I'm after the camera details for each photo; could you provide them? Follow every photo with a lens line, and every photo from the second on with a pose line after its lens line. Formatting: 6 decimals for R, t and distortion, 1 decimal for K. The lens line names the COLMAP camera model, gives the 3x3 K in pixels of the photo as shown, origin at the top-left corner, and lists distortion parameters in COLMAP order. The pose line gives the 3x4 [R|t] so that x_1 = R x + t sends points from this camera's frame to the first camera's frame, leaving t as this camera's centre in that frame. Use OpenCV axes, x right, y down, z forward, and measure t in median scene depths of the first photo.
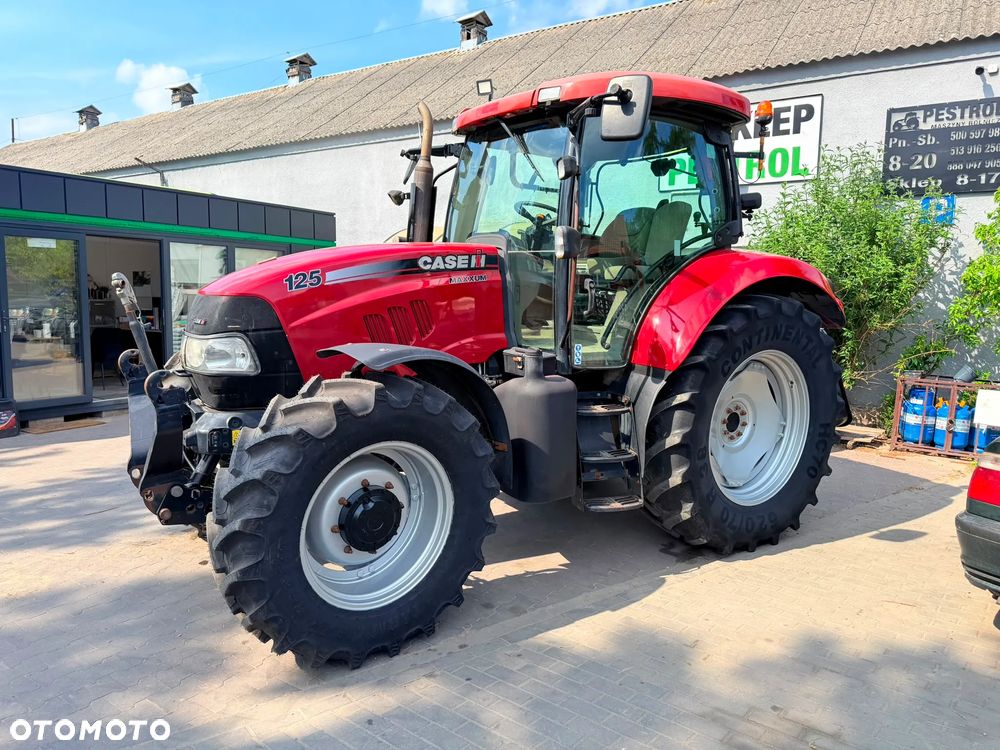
lens RADIAL K [[700.0, 0, 503.0], [0, 700.0, 372.8], [0, 0, 1]] dist [0.085648, -0.105234]
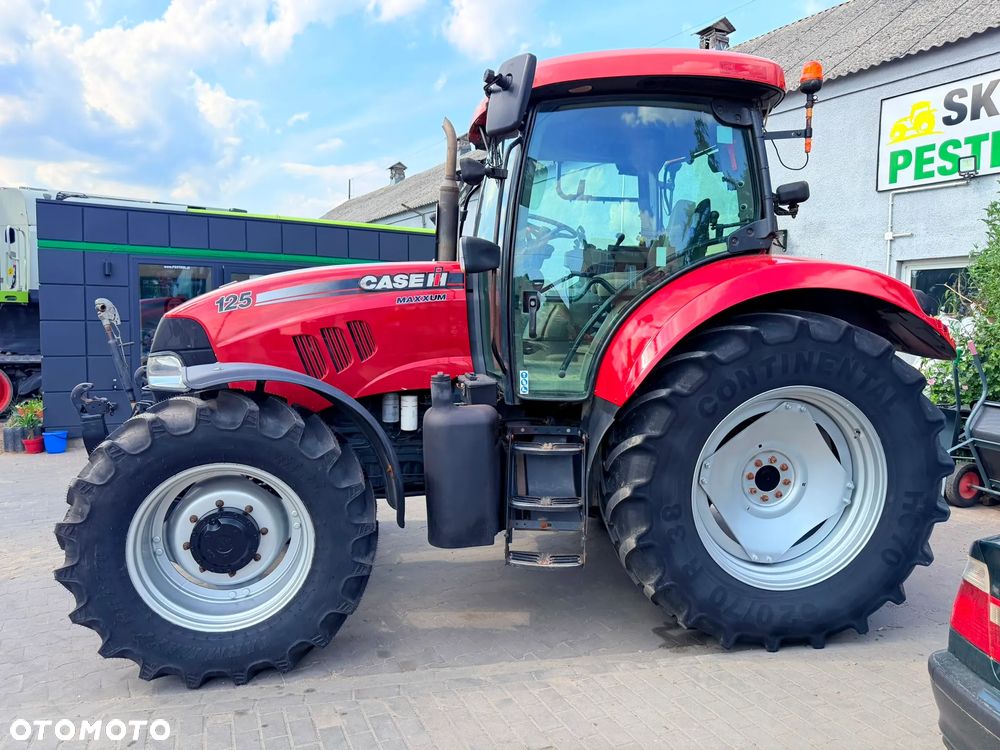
lens RADIAL K [[703.0, 0, 500.0], [0, 703.0, 375.0], [0, 0, 1]] dist [0.046525, -0.047704]
pose [[0.903129, 0.027103, -0.428513, 0.438166], [-0.042684, 0.998729, -0.026791, -0.010816], [0.427242, 0.042486, 0.903139, 0.193760]]
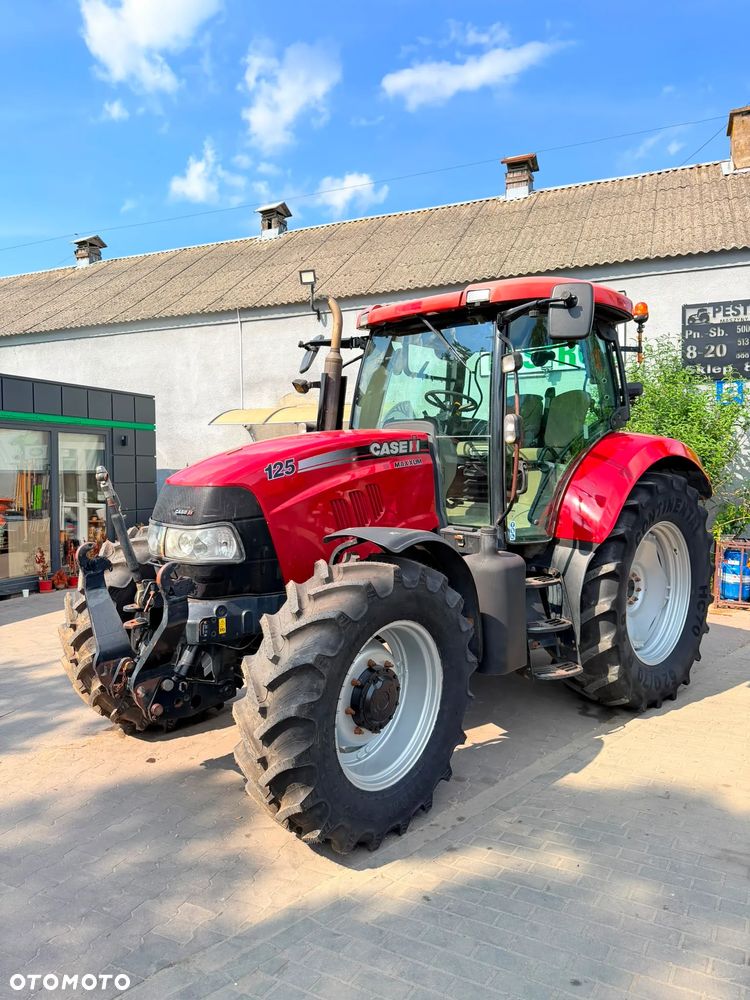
lens RADIAL K [[700.0, 0, 377.2], [0, 700.0, 495.6], [0, 0, 1]] dist [0.085648, -0.105234]
pose [[0.986607, -0.026945, 0.160874, -0.260049], [0.039054, 0.996597, -0.072590, -0.009997], [-0.158371, 0.077901, 0.984302, -0.028204]]
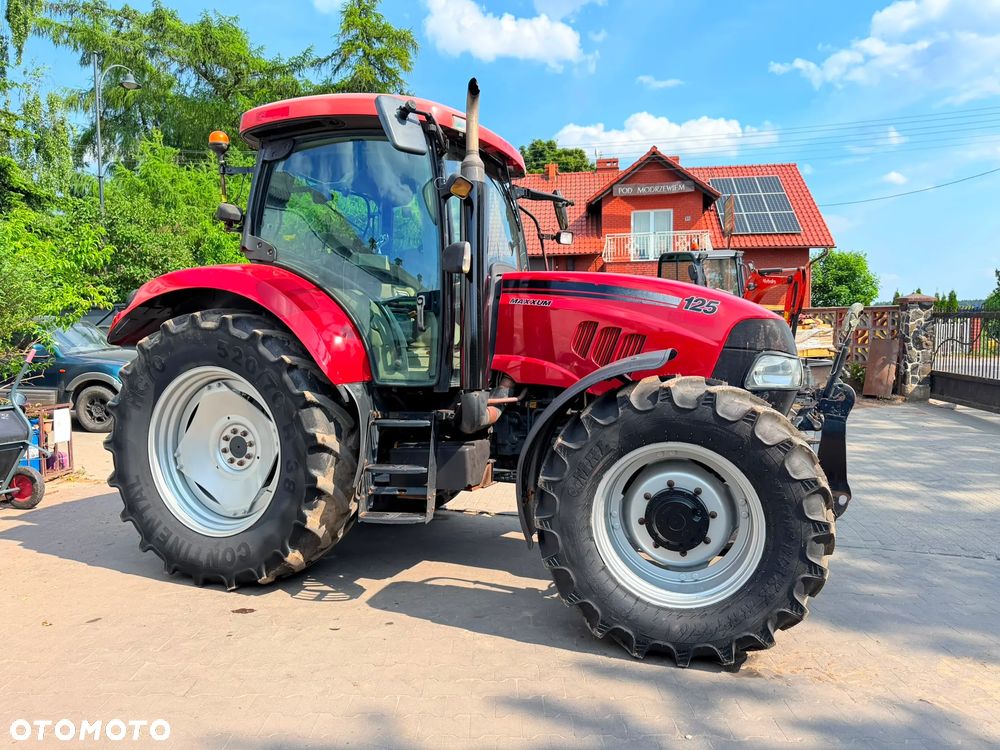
lens RADIAL K [[700.0, 0, 496.6], [0, 700.0, 374.7], [0, 0, 1]] dist [0.103592, -0.166510]
pose [[-0.527508, -0.068813, 0.846759, -0.959549], [0.098503, 0.985038, 0.141414, -0.192137], [-0.843820, 0.158005, -0.512837, 1.667391]]
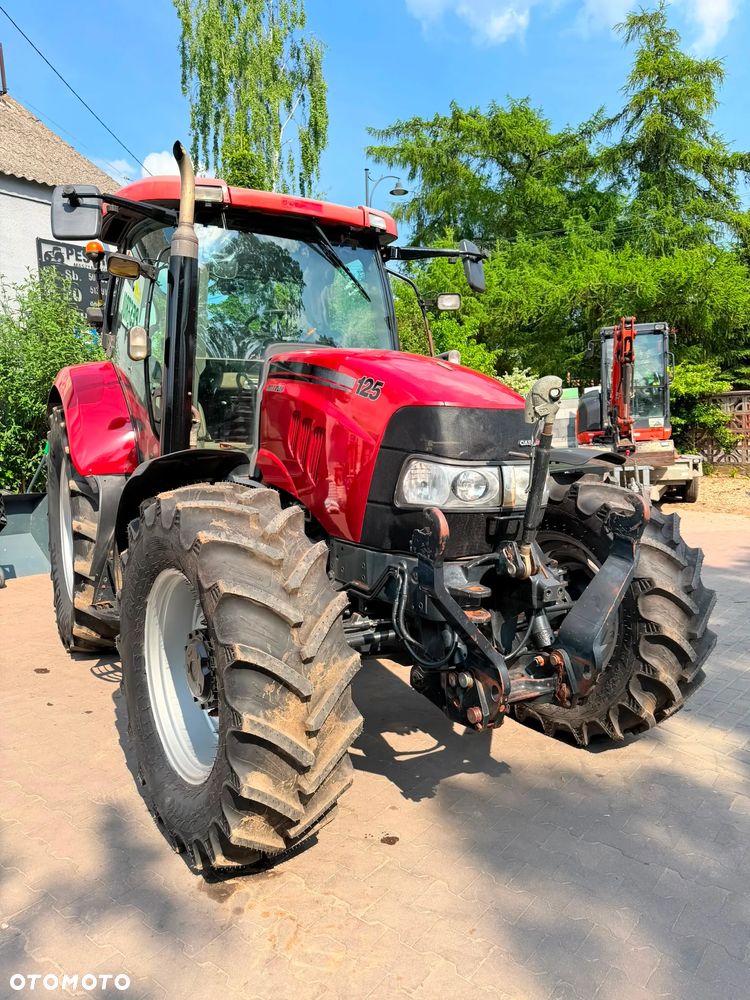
lens RADIAL K [[703.0, 0, 376.1], [0, 703.0, 492.4], [0, 0, 1]] dist [0.046525, -0.047704]
pose [[0.092181, -0.125809, 0.987762, -0.985038], [0.139693, 0.983810, 0.112269, -0.101956], [-0.985895, 0.127634, 0.108263, 0.895681]]
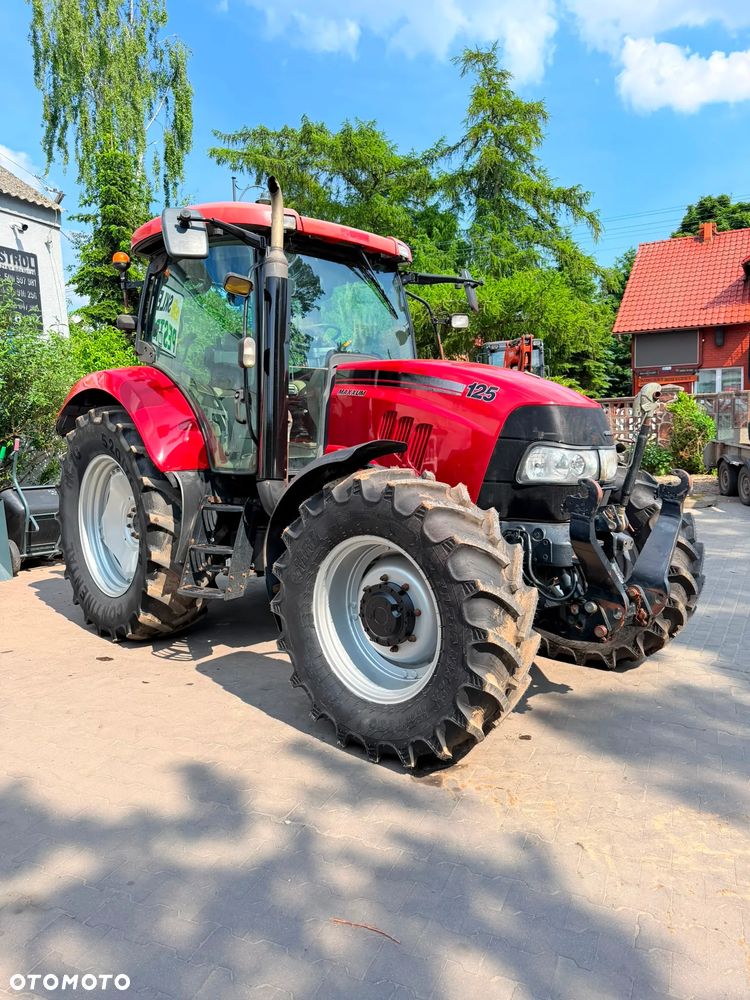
lens RADIAL K [[700.0, 0, 377.2], [0, 700.0, 495.6], [0, 0, 1]] dist [0.085648, -0.105234]
pose [[-0.148248, -0.119649, 0.981686, -1.143053], [0.138598, 0.980344, 0.140415, -0.139102], [-0.979190, 0.156876, -0.128751, 1.212742]]
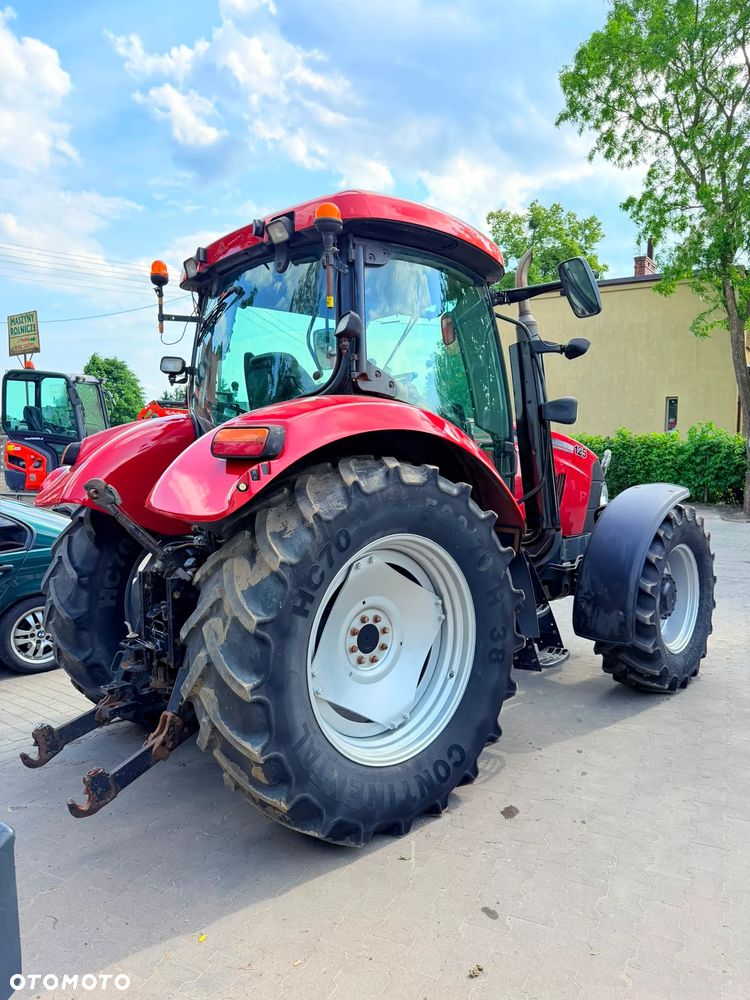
lens RADIAL K [[700.0, 0, 377.2], [0, 700.0, 495.6], [0, 0, 1]] dist [0.085648, -0.105234]
pose [[-0.994022, -0.006712, -0.108971, 0.189108], [-0.027258, 0.981756, 0.188181, -0.279102], [0.105720, 0.190027, -0.976070, 2.196618]]
